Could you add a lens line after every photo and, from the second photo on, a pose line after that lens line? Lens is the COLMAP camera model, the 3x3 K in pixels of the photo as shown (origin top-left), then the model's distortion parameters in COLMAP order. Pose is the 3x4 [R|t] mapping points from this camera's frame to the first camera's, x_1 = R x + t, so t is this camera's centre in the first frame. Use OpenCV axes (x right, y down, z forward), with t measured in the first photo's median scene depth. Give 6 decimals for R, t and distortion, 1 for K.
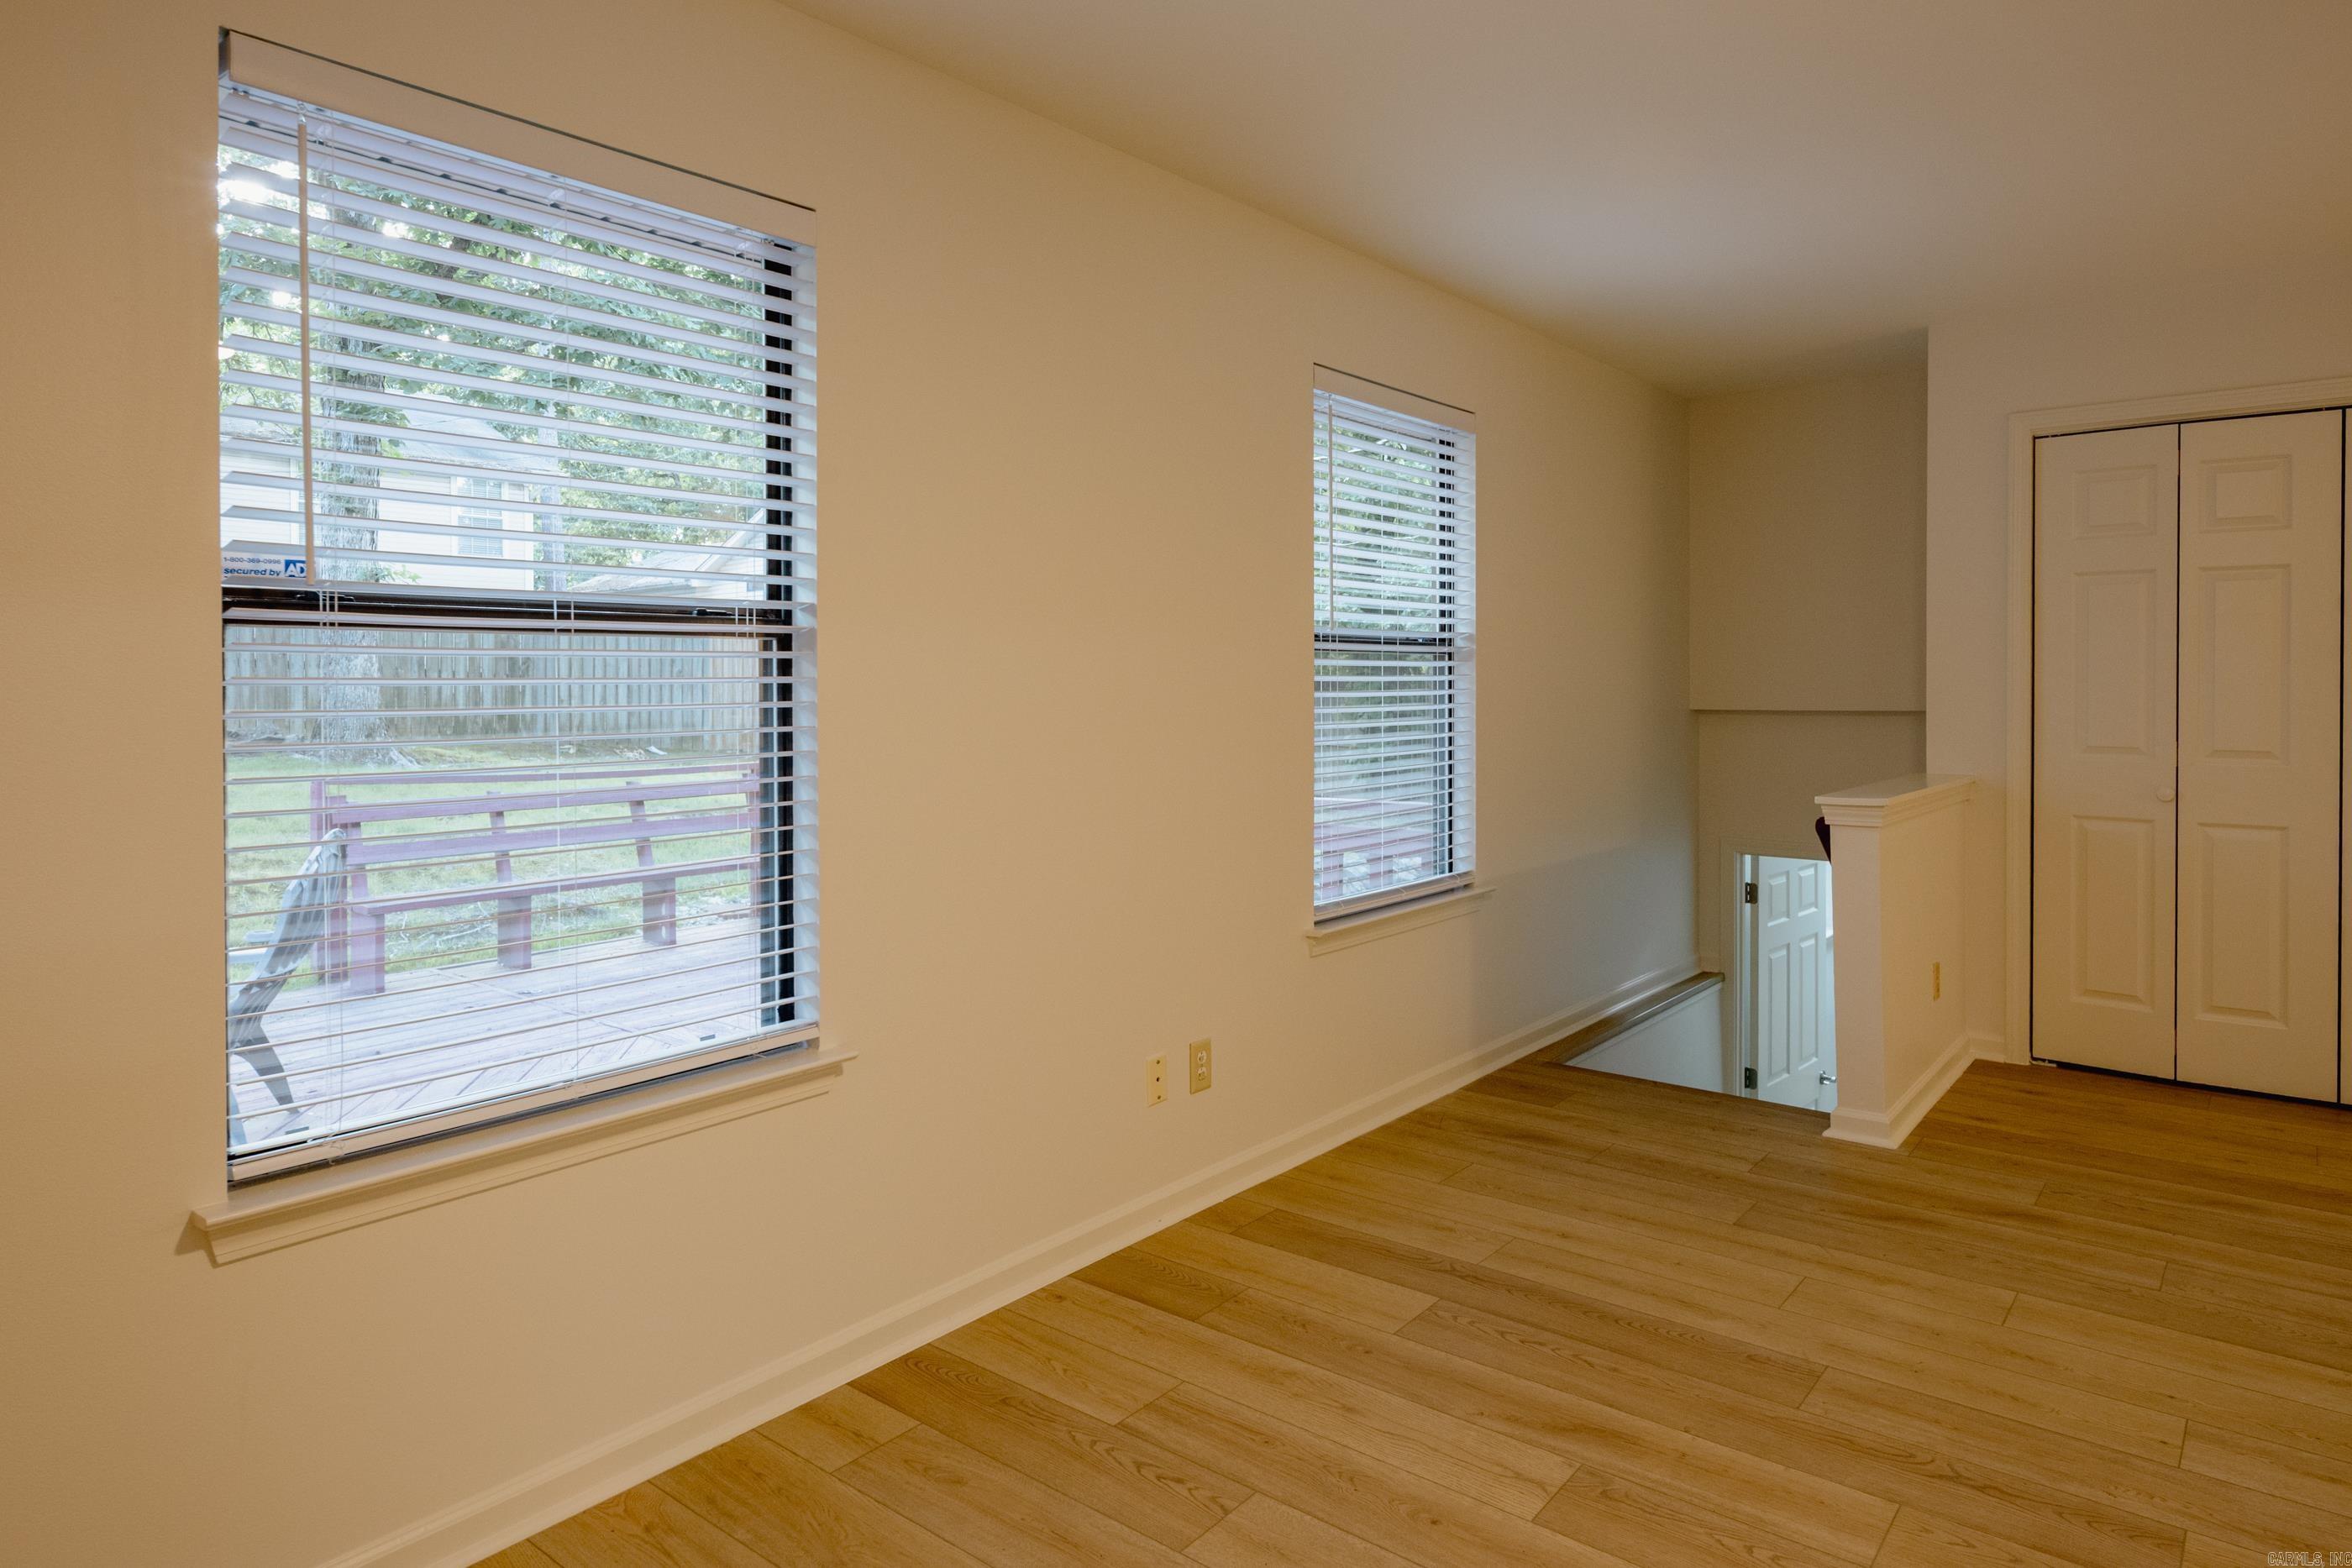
lens RADIAL K [[1397.9, 0, 1171.0], [0, 1397.9, 696.3], [0, 0, 1]] dist [0.003586, 0.001561]
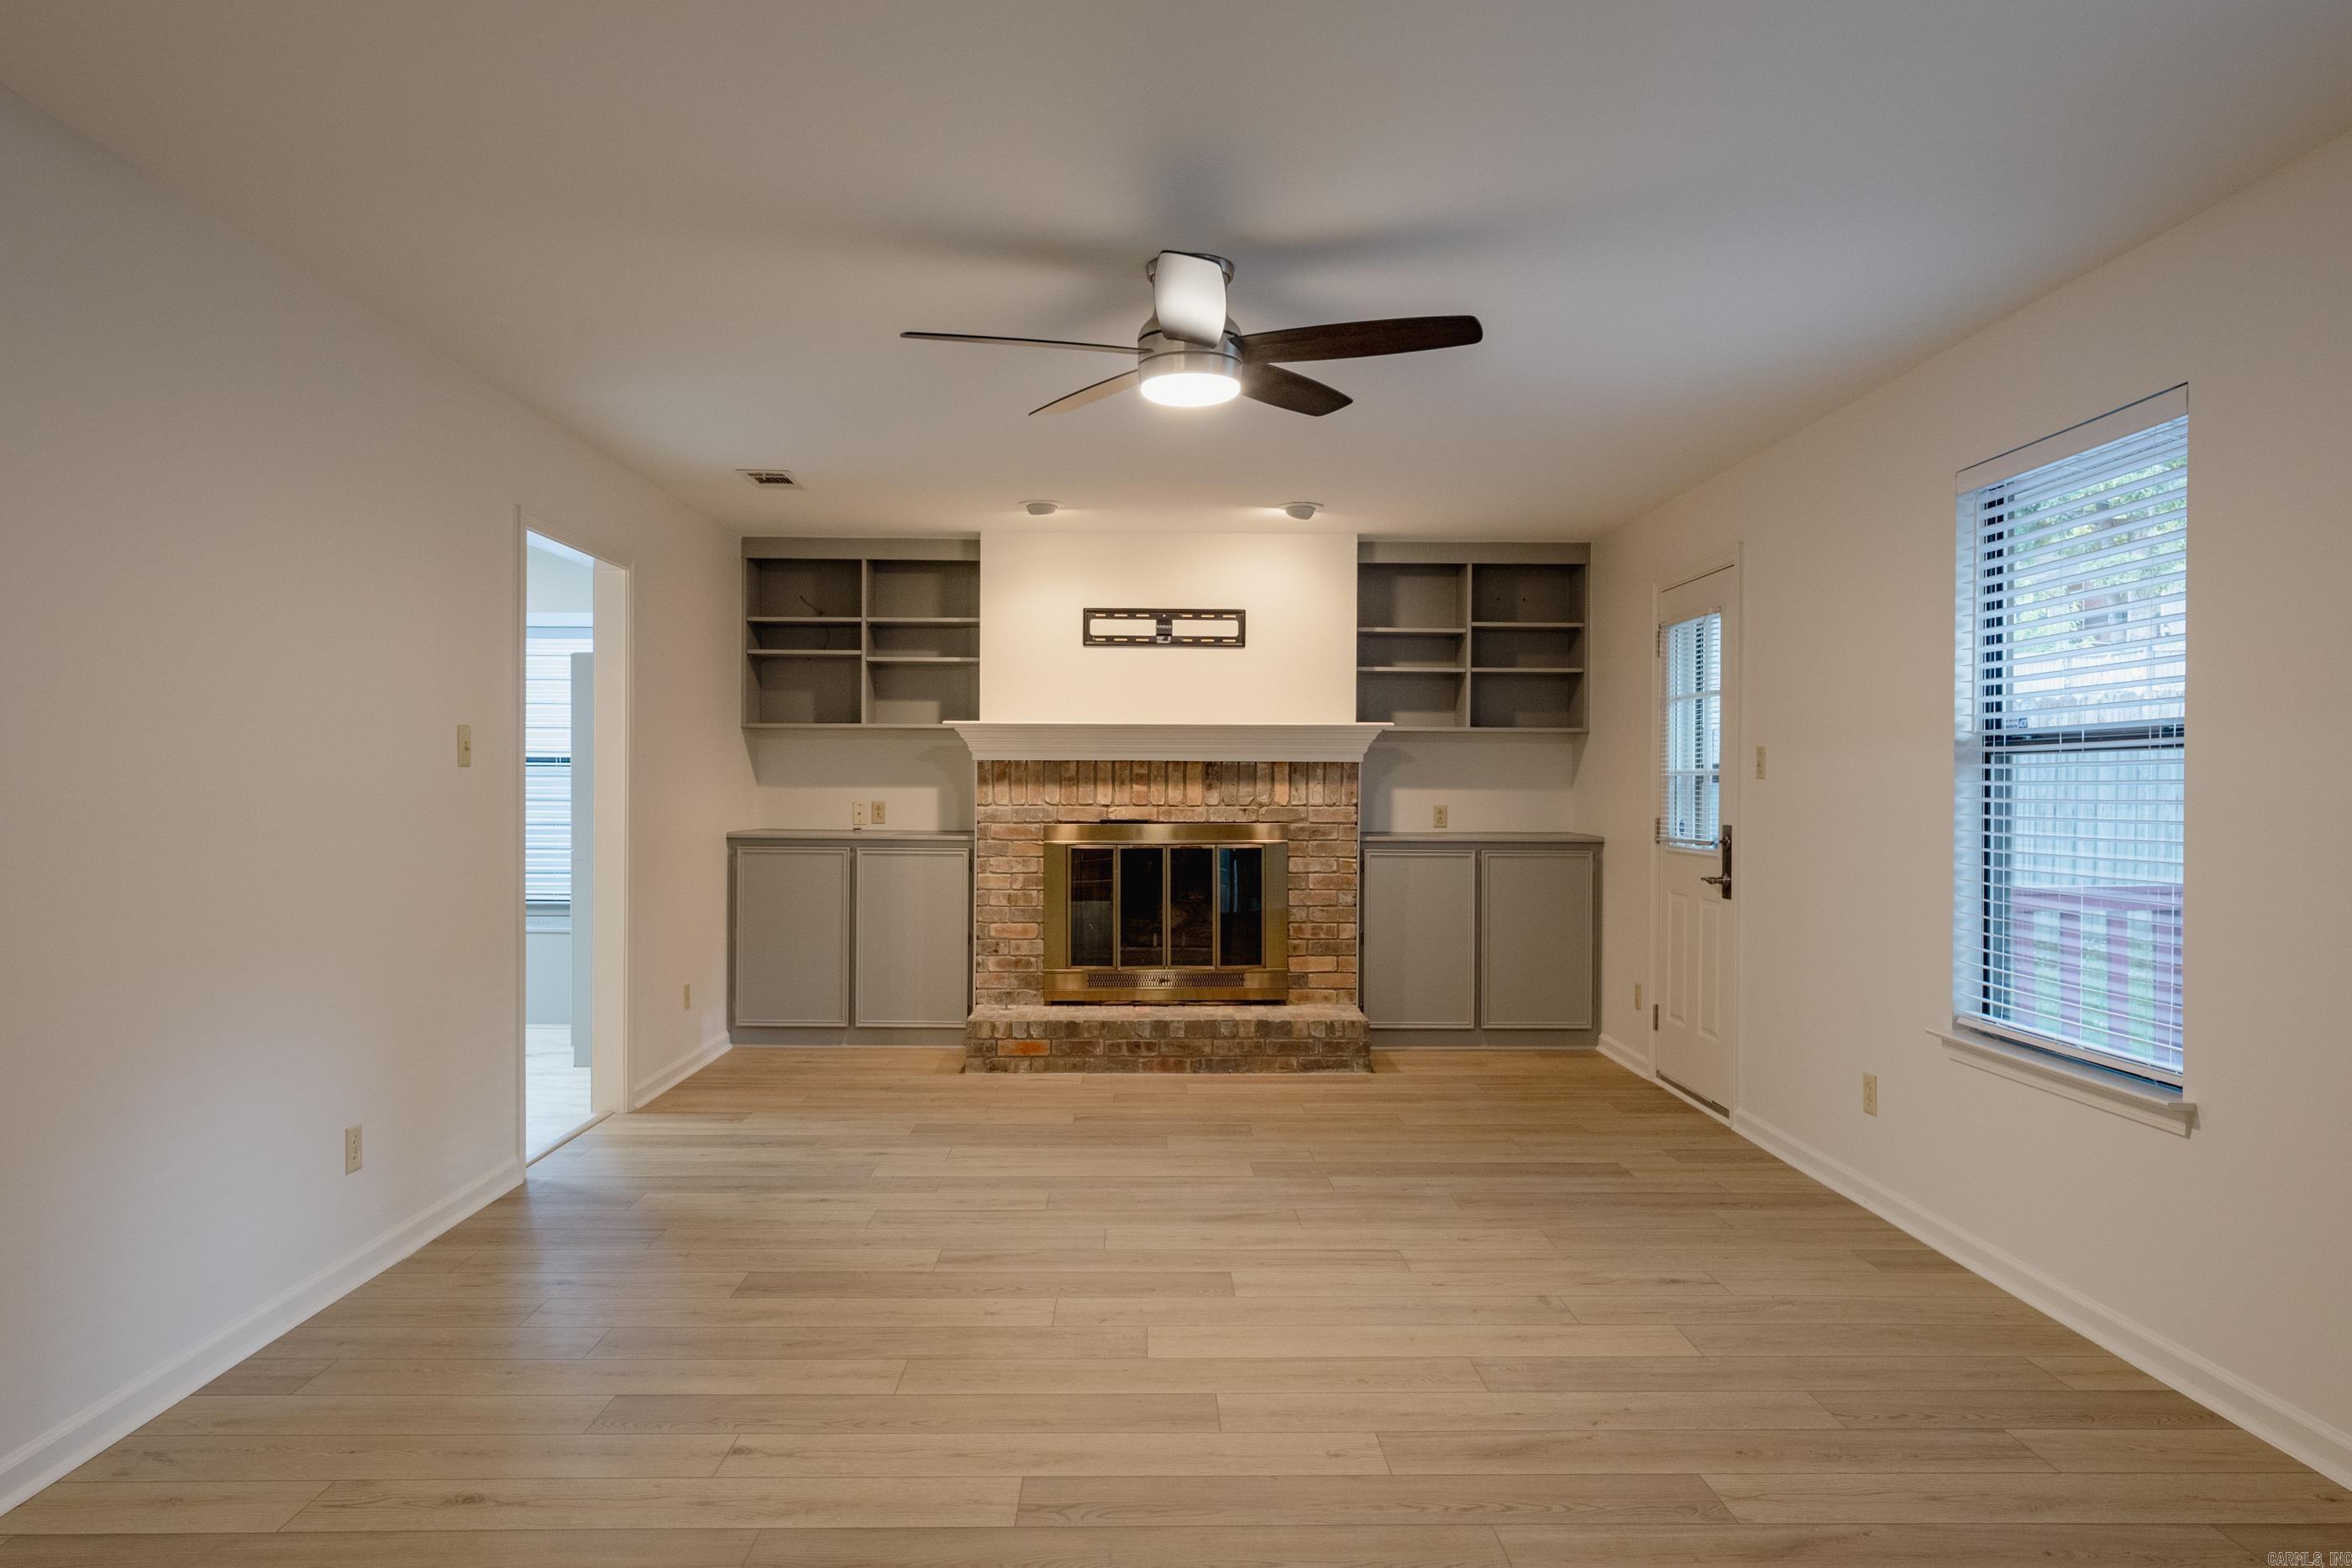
lens RADIAL K [[1977.0, 0, 1176.0], [0, 1977.0, 784.0], [0, 0, 1]] dist [0.002779, 0.001286]
pose [[-0.760523, 0.000784, -0.649311, 1.402168], [-0.007181, 0.999928, 0.009618, -0.018700], [0.649272, 0.011977, -0.760462, 1.637206]]
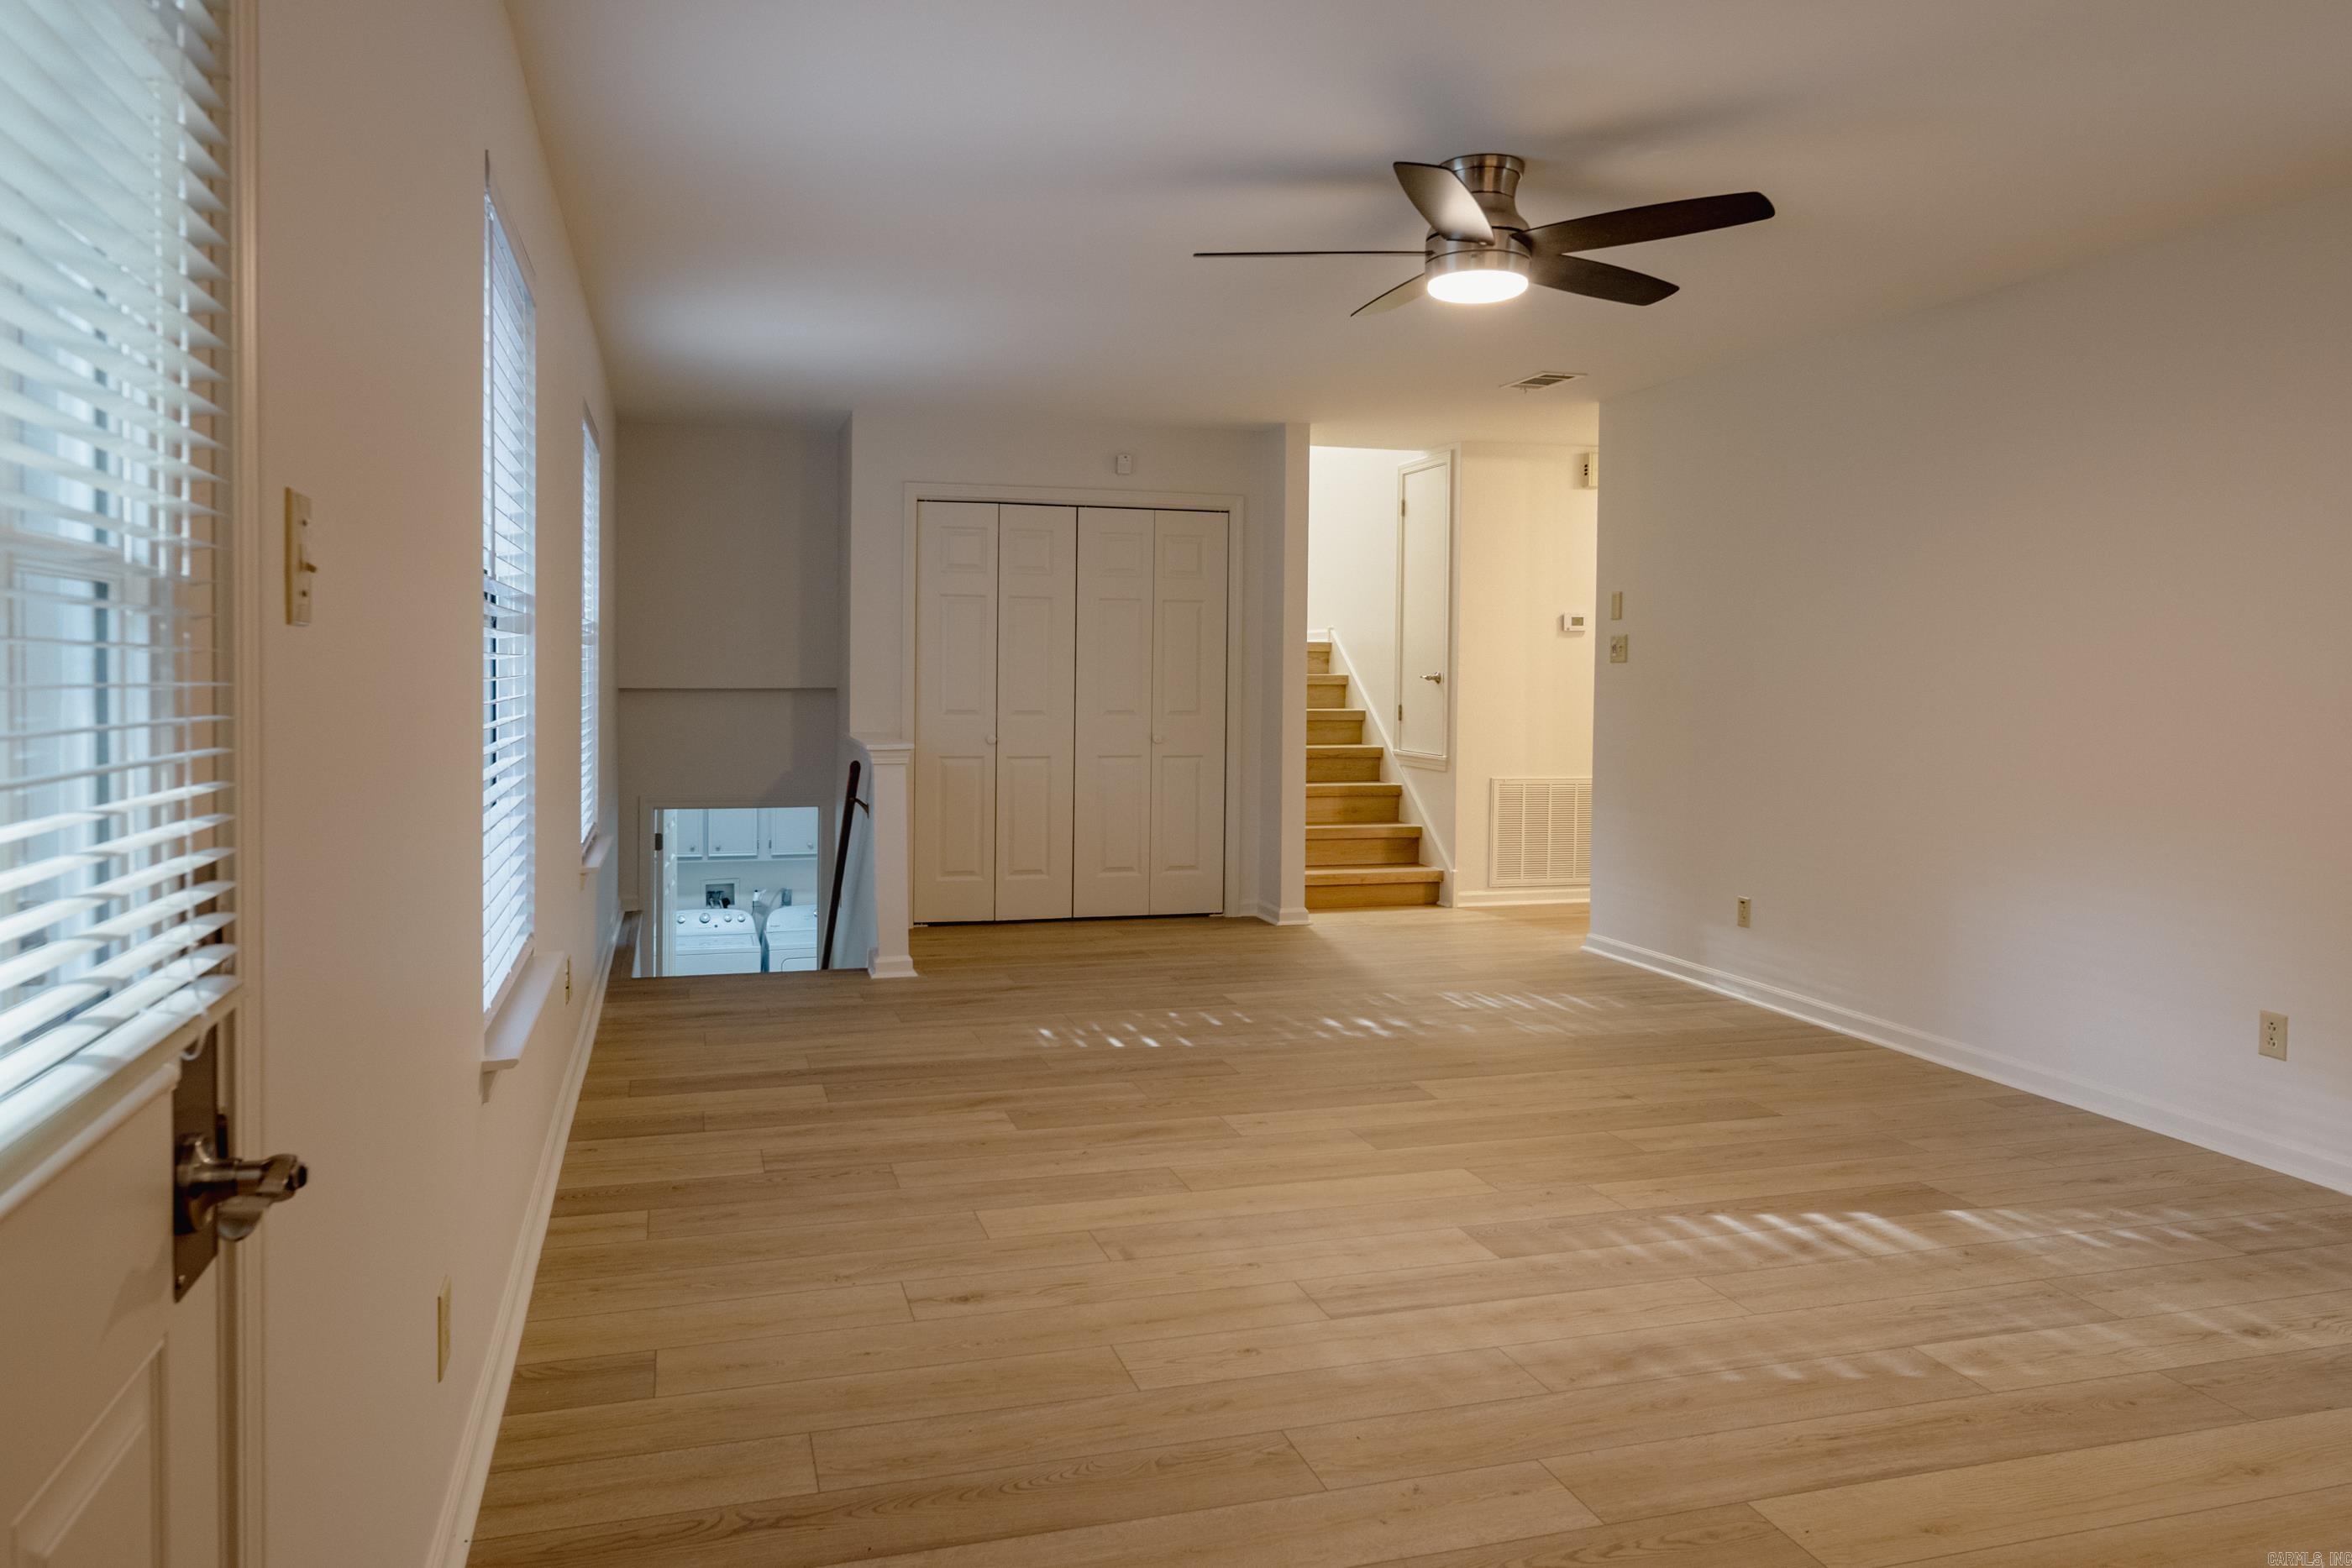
lens RADIAL K [[1397.9, 0, 1171.0], [0, 1397.9, 696.3], [0, 0, 1]] dist [0.003586, 0.001561]
pose [[0.592531, -0.007049, 0.805516, -0.875594], [-0.002036, 0.999945, 0.010249, 0.010841], [-0.805545, -0.007713, 0.592485, -0.178430]]
